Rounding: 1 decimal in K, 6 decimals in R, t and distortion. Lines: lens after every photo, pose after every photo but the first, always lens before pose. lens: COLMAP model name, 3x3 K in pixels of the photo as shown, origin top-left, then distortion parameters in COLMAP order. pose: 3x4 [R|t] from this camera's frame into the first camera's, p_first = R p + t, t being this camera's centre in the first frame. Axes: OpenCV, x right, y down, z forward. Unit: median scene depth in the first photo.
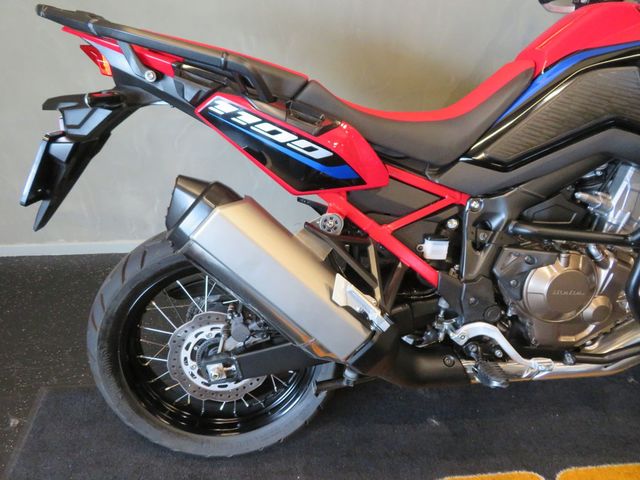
lens RADIAL K [[458.8, 0, 320.0], [0, 458.8, 240.0], [0, 0, 1]] dist [-0.005008, -0.002830]
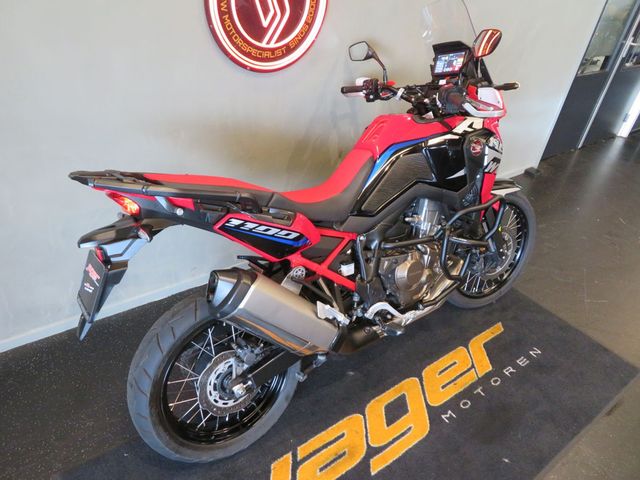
lens RADIAL K [[458.8, 0, 320.0], [0, 458.8, 240.0], [0, 0, 1]] dist [-0.005008, -0.002830]
pose [[0.854120, -0.240321, 0.461221, -0.585014], [0.232862, 0.969688, 0.074031, -0.231695], [-0.465032, 0.044169, 0.884191, -0.443925]]
